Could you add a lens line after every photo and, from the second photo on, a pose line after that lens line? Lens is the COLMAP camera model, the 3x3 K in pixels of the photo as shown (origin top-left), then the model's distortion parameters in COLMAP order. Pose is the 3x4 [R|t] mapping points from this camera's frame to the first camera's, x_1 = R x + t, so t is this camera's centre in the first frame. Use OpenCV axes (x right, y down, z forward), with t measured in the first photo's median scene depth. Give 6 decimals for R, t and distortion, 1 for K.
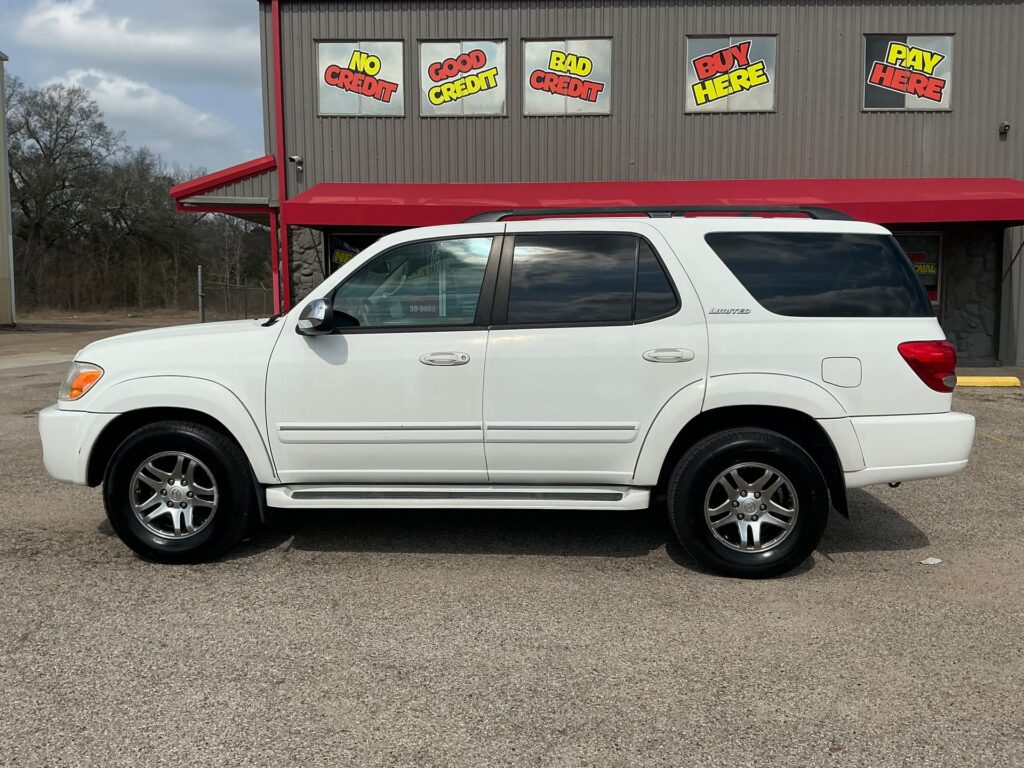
lens RADIAL K [[866.5, 0, 523.1], [0, 866.5, 383.8], [0, 0, 1]] dist [0.041770, -0.077796]
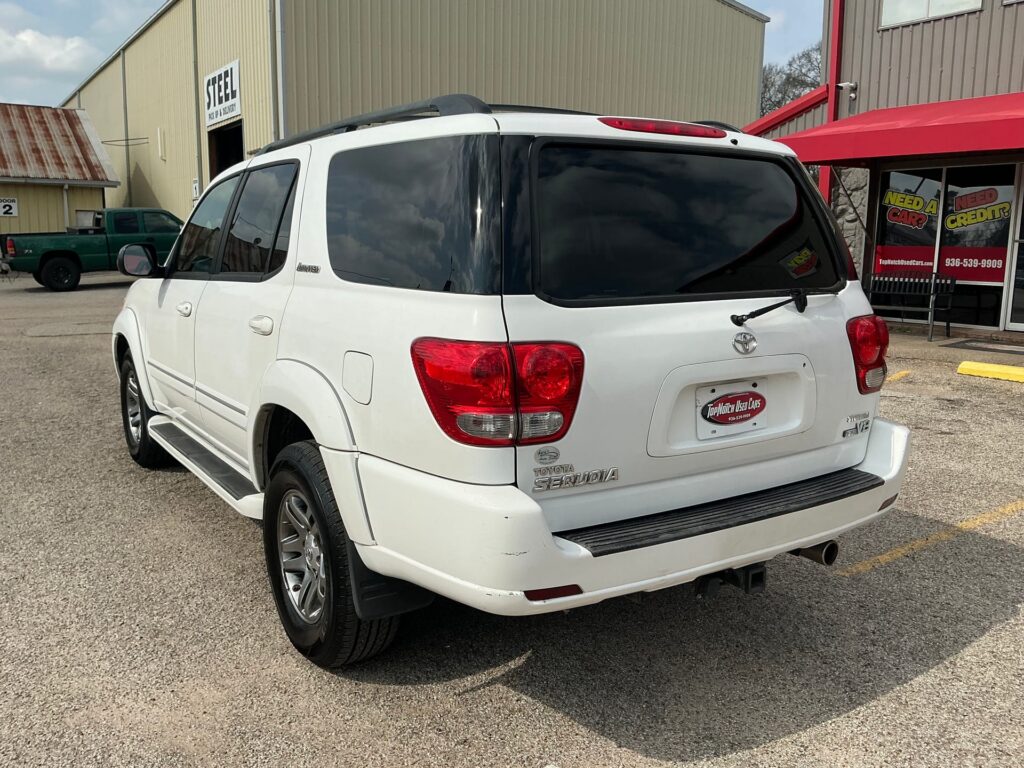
lens RADIAL K [[866.5, 0, 505.8], [0, 866.5, 379.4], [0, 0, 1]] dist [0.041770, -0.077796]
pose [[0.585801, 0.133519, -0.799381, 0.270267], [-0.091598, 0.990924, 0.098387, -0.023806], [0.805262, 0.015587, 0.592714, 0.218915]]
